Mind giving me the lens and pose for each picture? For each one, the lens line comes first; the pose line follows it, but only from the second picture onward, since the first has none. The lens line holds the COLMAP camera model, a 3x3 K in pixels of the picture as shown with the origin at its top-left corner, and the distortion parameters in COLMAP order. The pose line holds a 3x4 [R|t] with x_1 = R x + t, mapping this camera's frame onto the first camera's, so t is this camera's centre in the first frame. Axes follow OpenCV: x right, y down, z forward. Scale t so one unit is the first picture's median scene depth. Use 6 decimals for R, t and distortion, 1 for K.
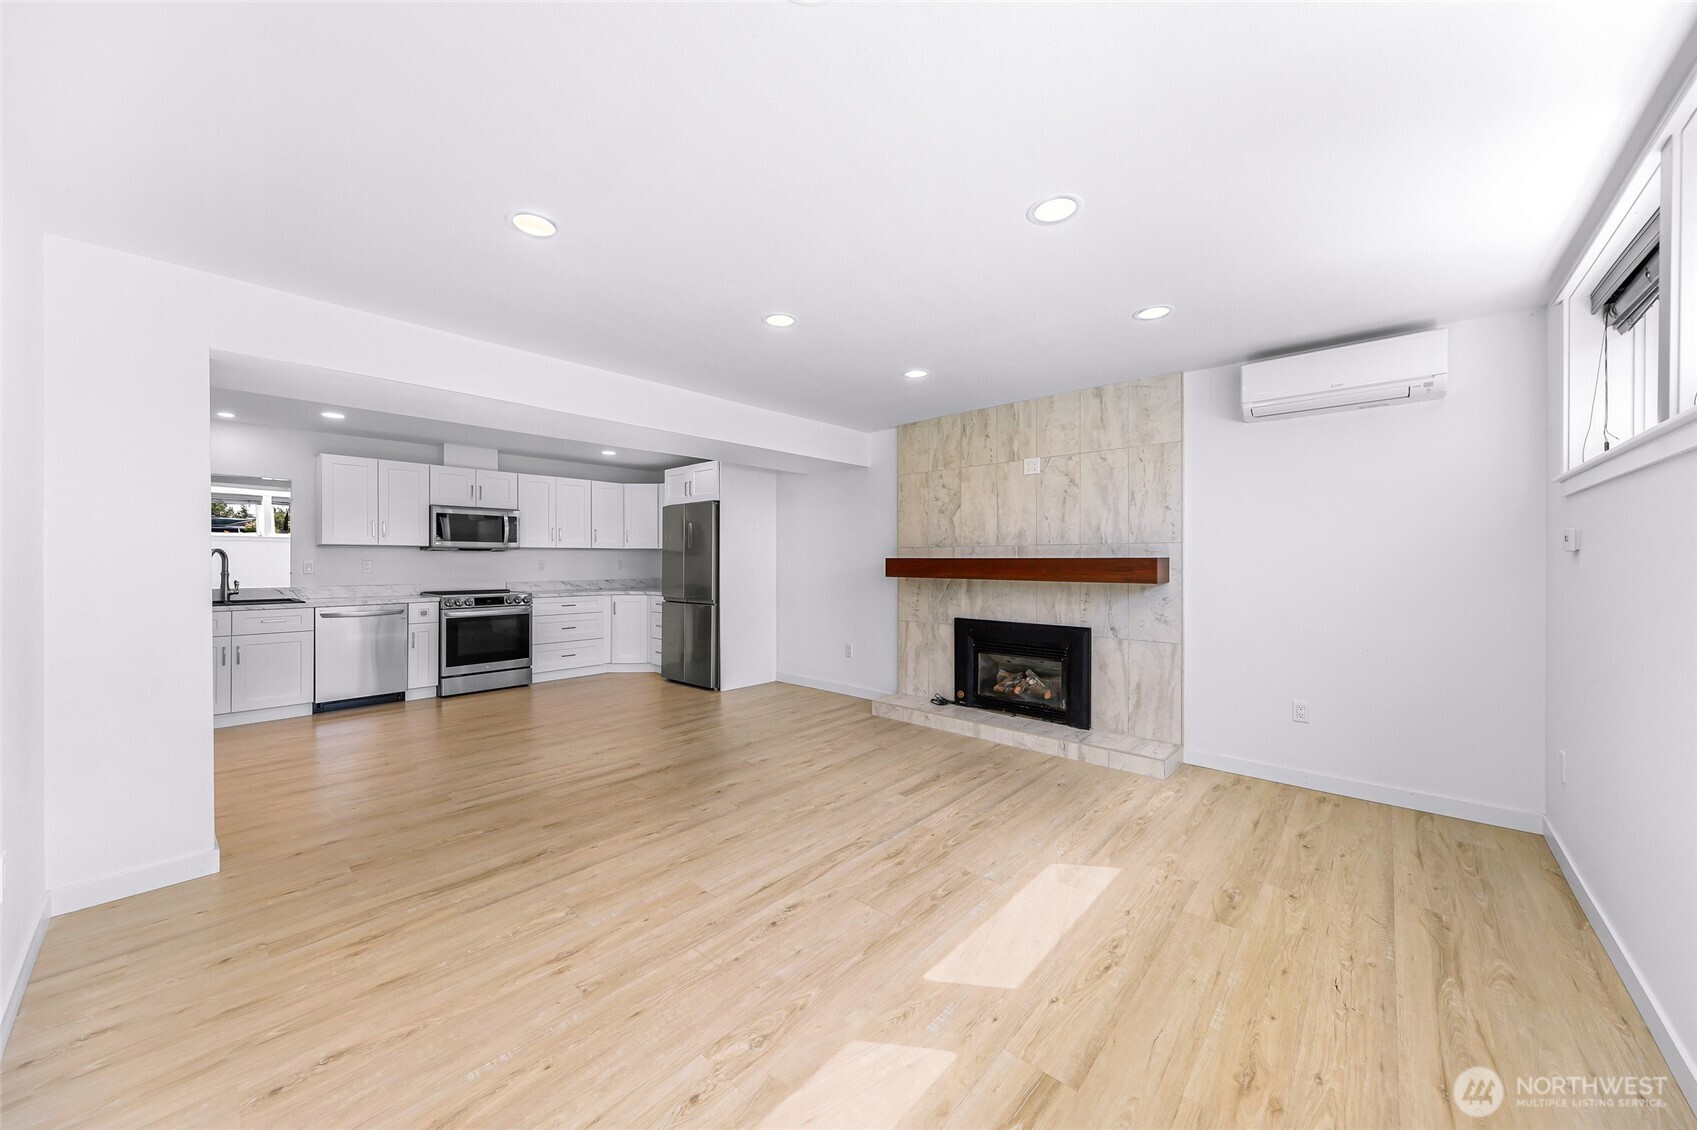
lens RADIAL K [[606.7, 0, 837.6], [0, 606.7, 562.1], [0, 0, 1]] dist [-0.000071, -0.000573]
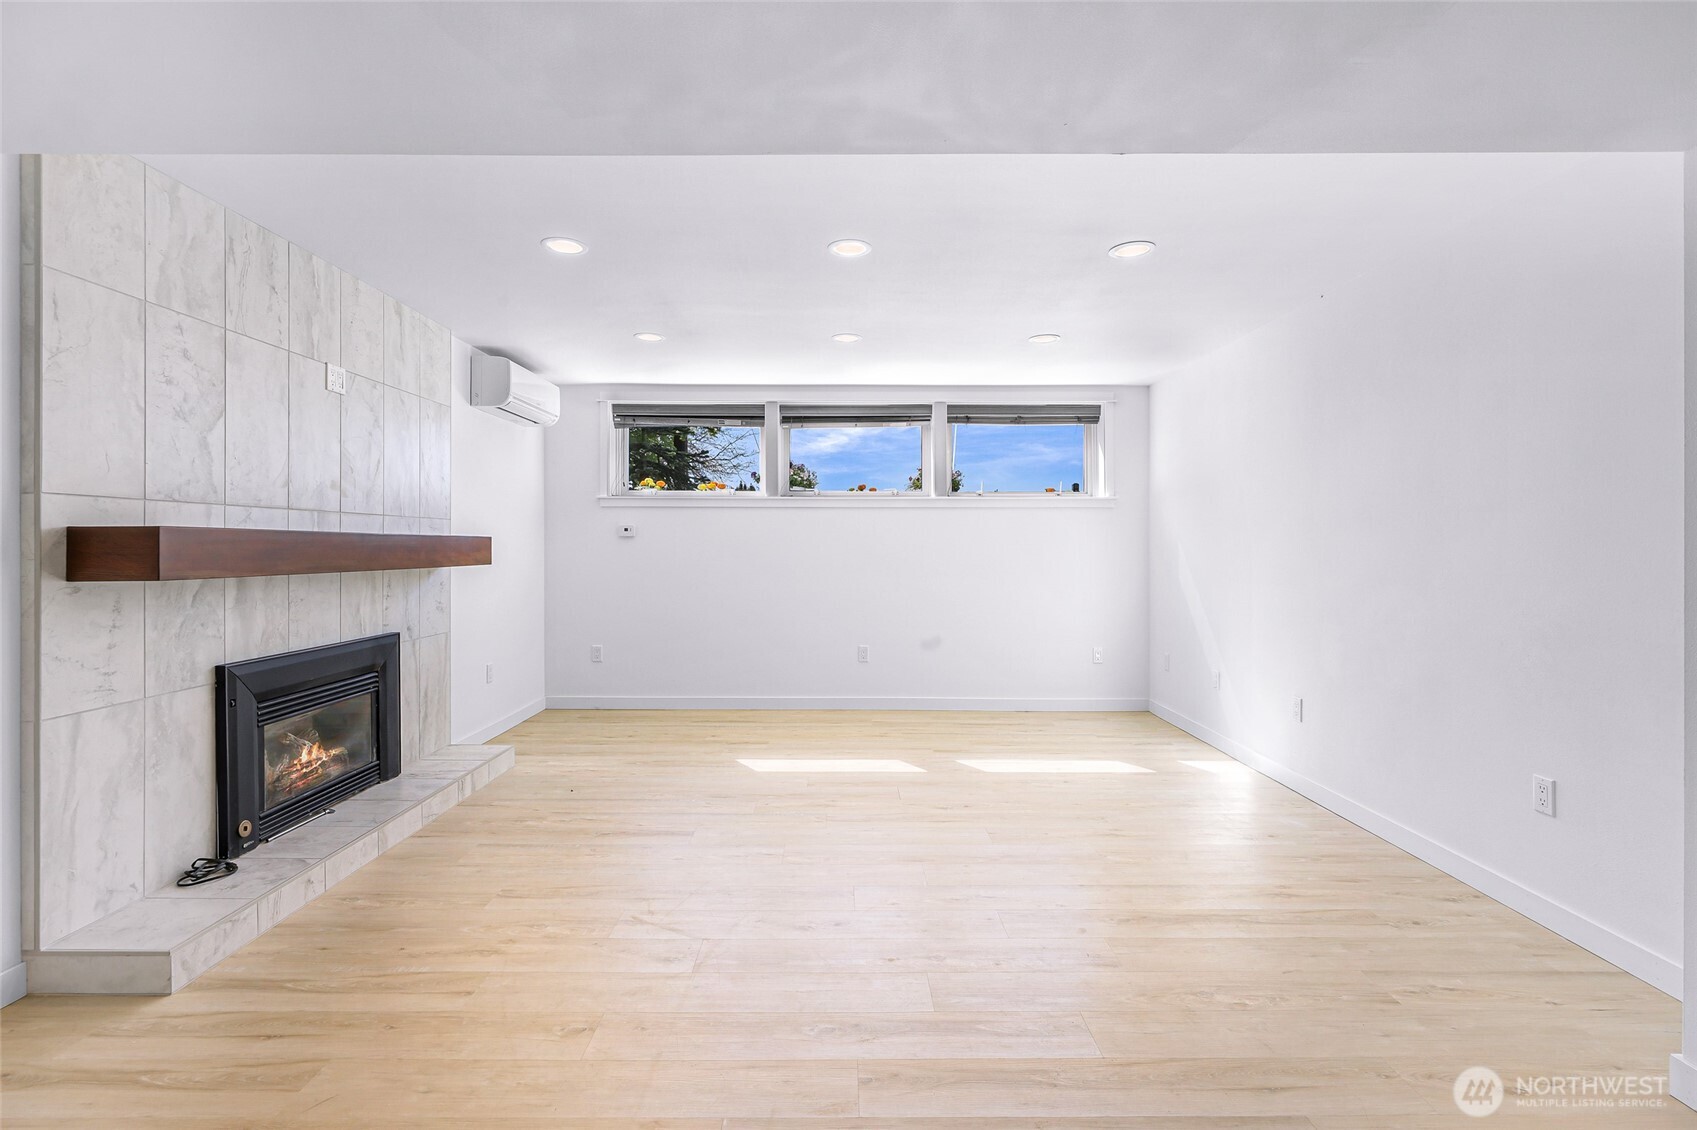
lens RADIAL K [[763.9, 0, 853.7], [0, 763.9, 551.2], [0, 0, 1]] dist [-0.008475, 0.000090]
pose [[-0.683440, -0.007423, 0.729969, -0.637523], [-0.000414, 0.999952, 0.009782, 0.003669], [-0.730007, 0.006383, -0.683410, 1.272724]]
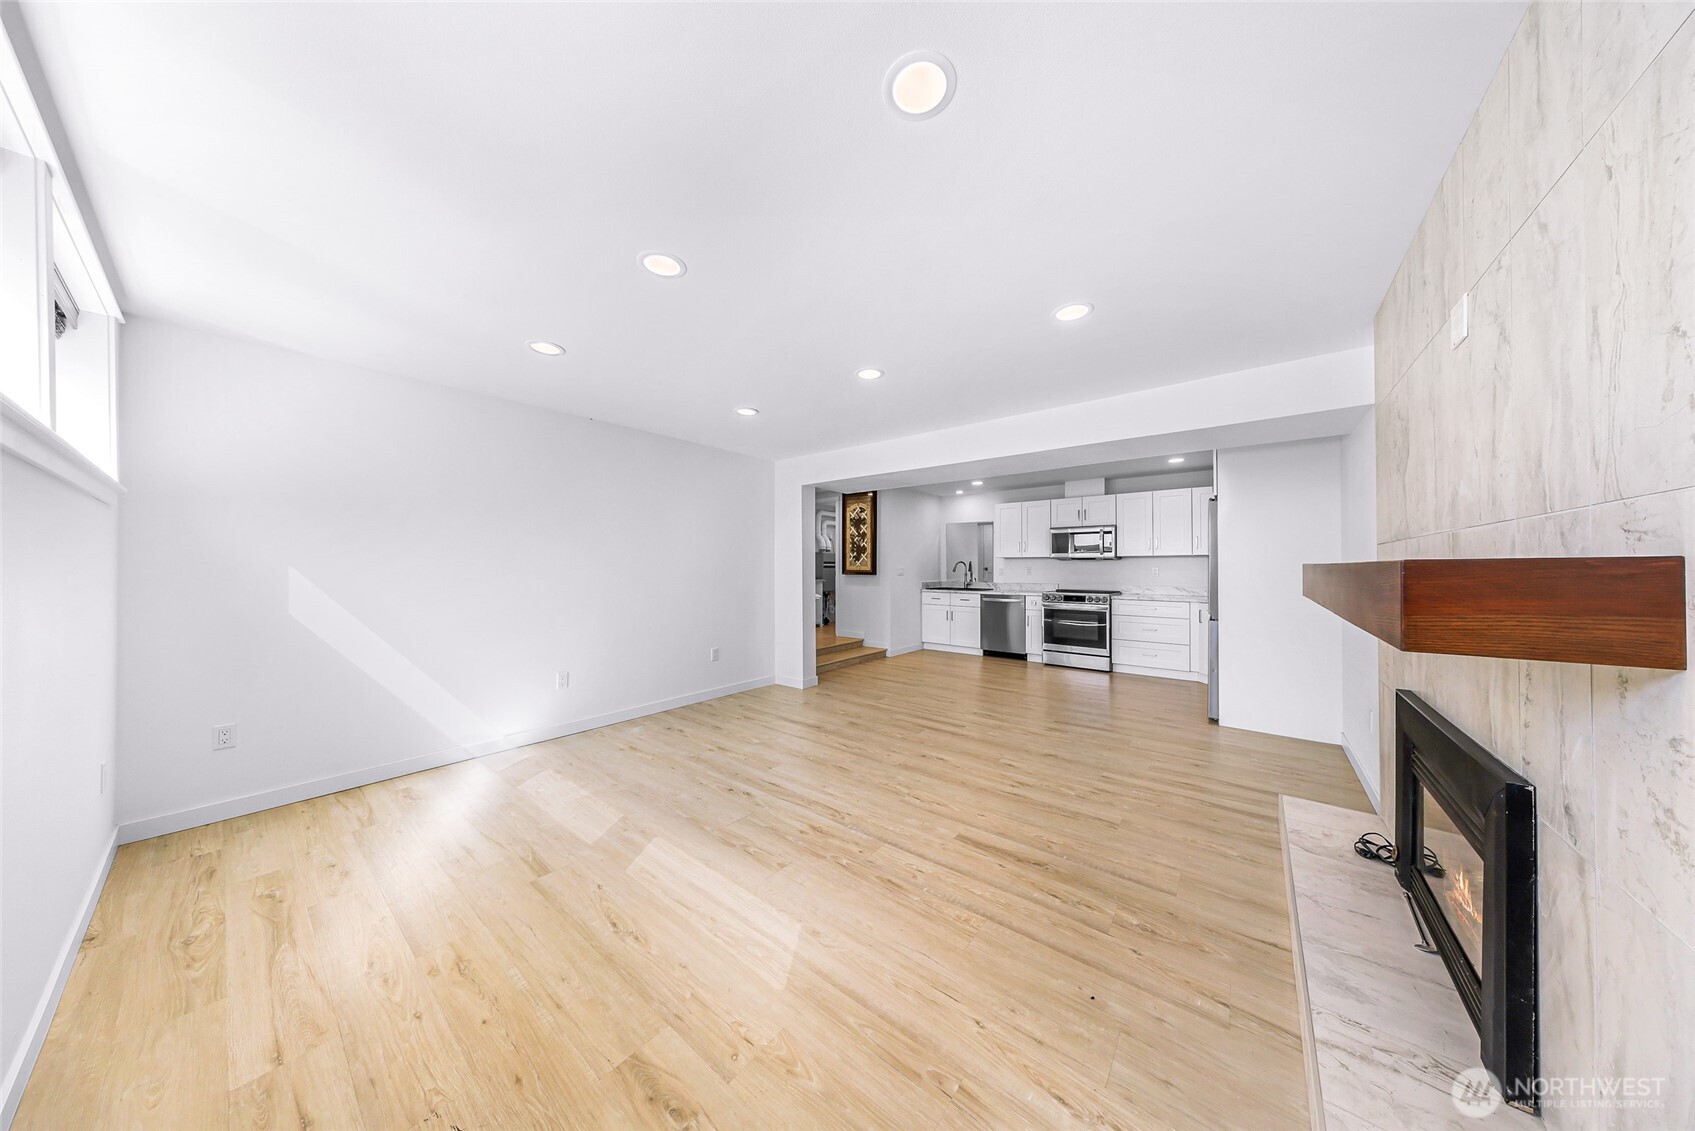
lens RADIAL K [[500.5, 0, 847.9], [0, 500.5, 565.5], [0, 0, 1]] dist [0.001036, 0.000128]
pose [[0.062820, -0.001642, -0.998024, 0.681314], [-0.004654, 0.999987, -0.001938, -0.003025], [0.998014, 0.004767, 0.062812, 0.663415]]
